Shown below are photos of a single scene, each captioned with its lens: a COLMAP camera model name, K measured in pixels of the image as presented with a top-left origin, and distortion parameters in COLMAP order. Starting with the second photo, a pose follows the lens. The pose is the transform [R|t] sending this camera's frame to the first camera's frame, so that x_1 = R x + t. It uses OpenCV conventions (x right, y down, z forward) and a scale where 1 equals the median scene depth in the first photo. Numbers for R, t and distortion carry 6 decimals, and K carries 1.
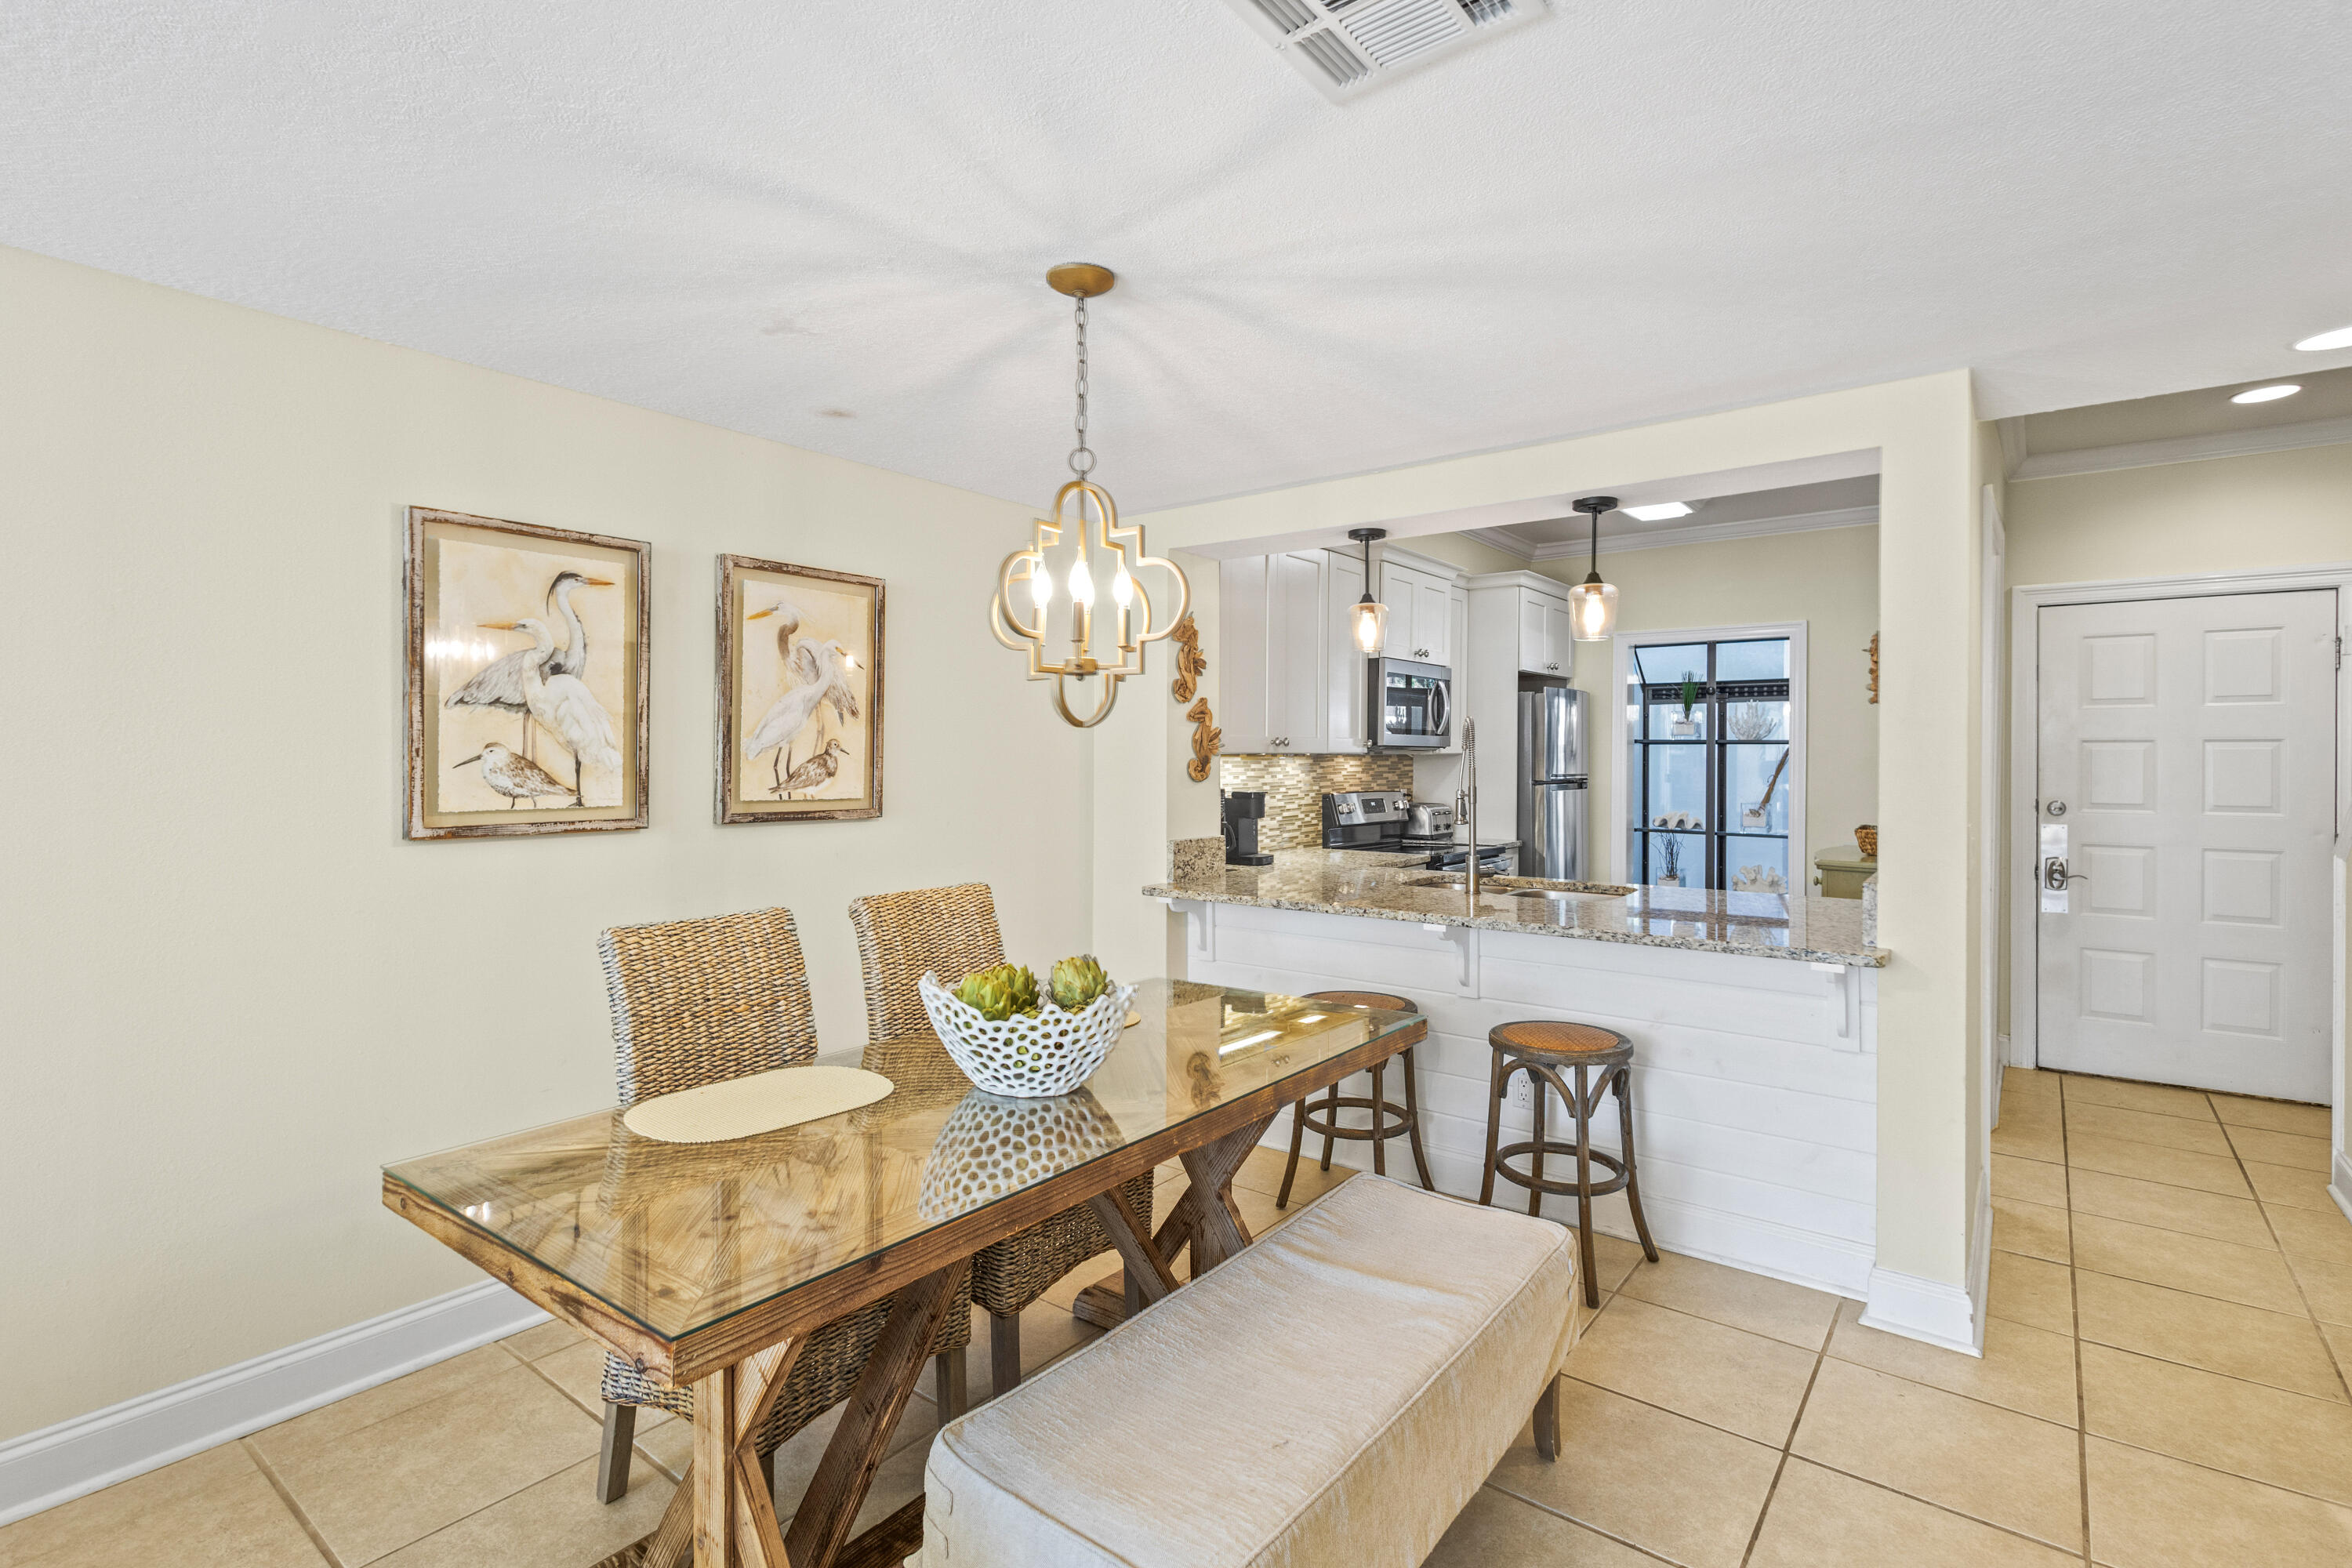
lens RADIAL K [[1112.5, 0, 1178.4], [0, 1112.5, 782.8], [0, 0, 1]] dist [0.007026, 0.001260]
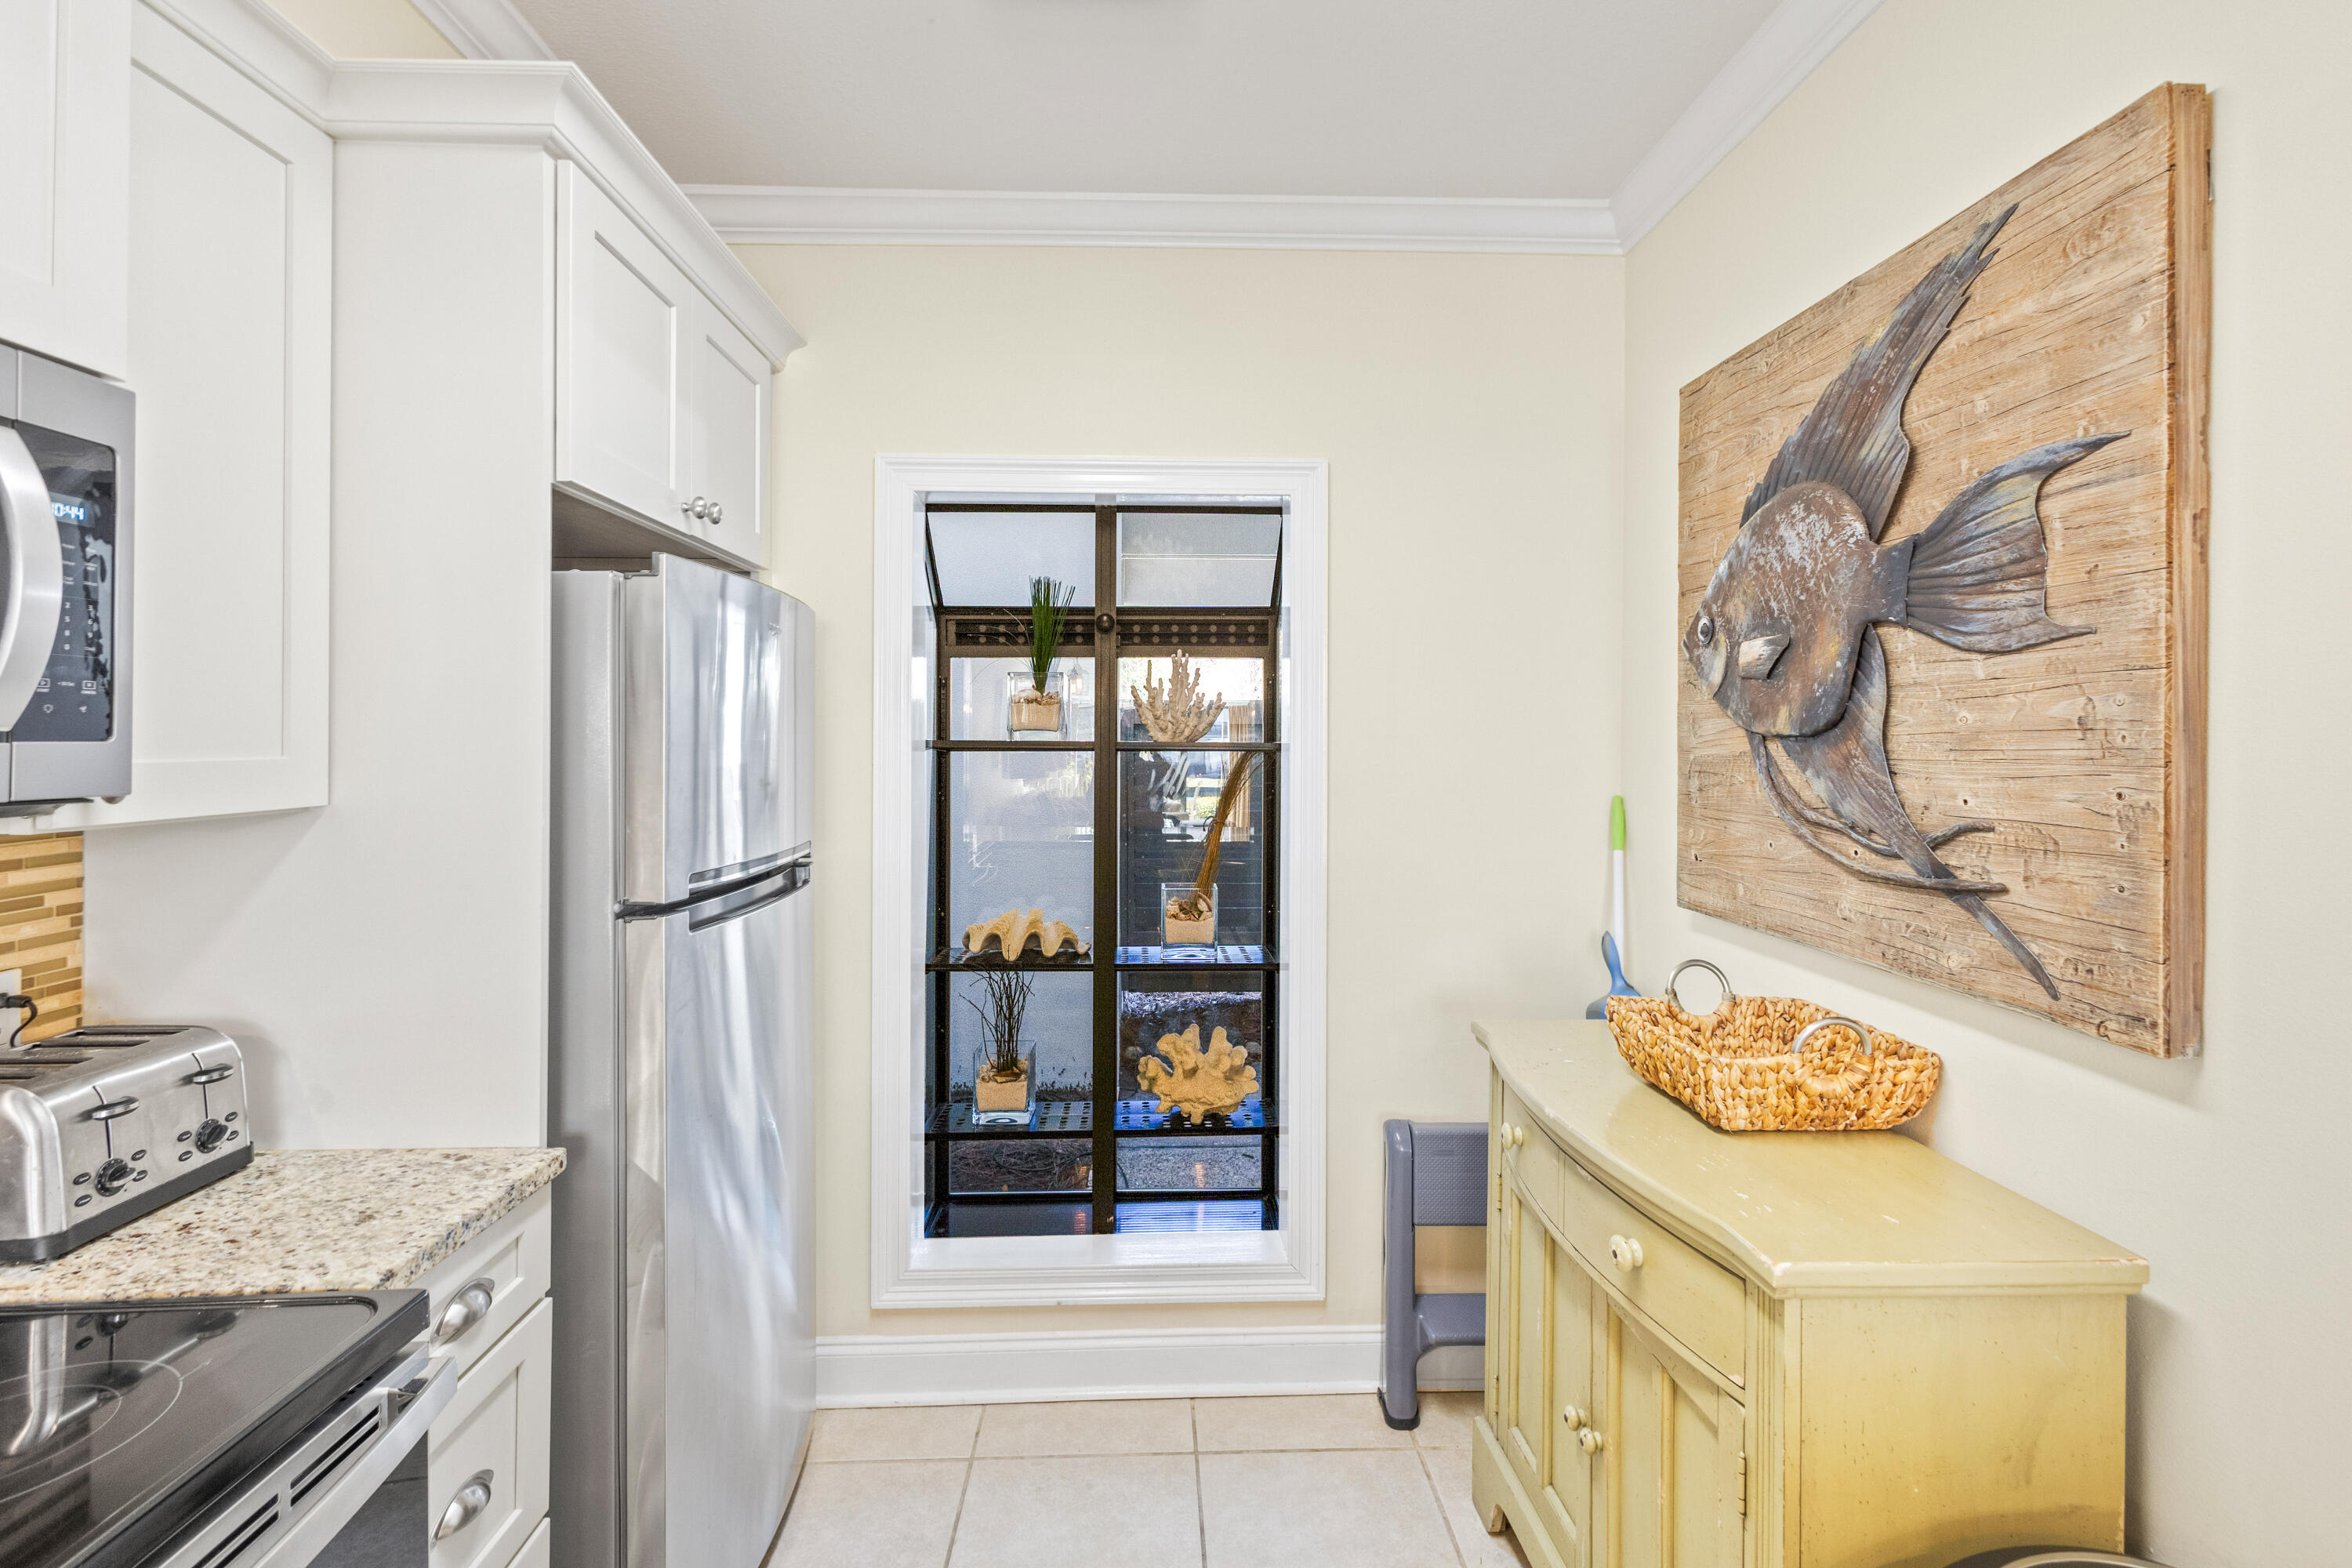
lens RADIAL K [[1112.5, 0, 1187.6], [0, 1112.5, 735.8], [0, 0, 1]] dist [0.007026, 0.001260]
pose [[0.764932, 0.005743, 0.644085, 0.230180], [-0.000394, 0.999964, -0.008448, -0.037911], [-0.644111, 0.006209, 0.764907, 0.649546]]
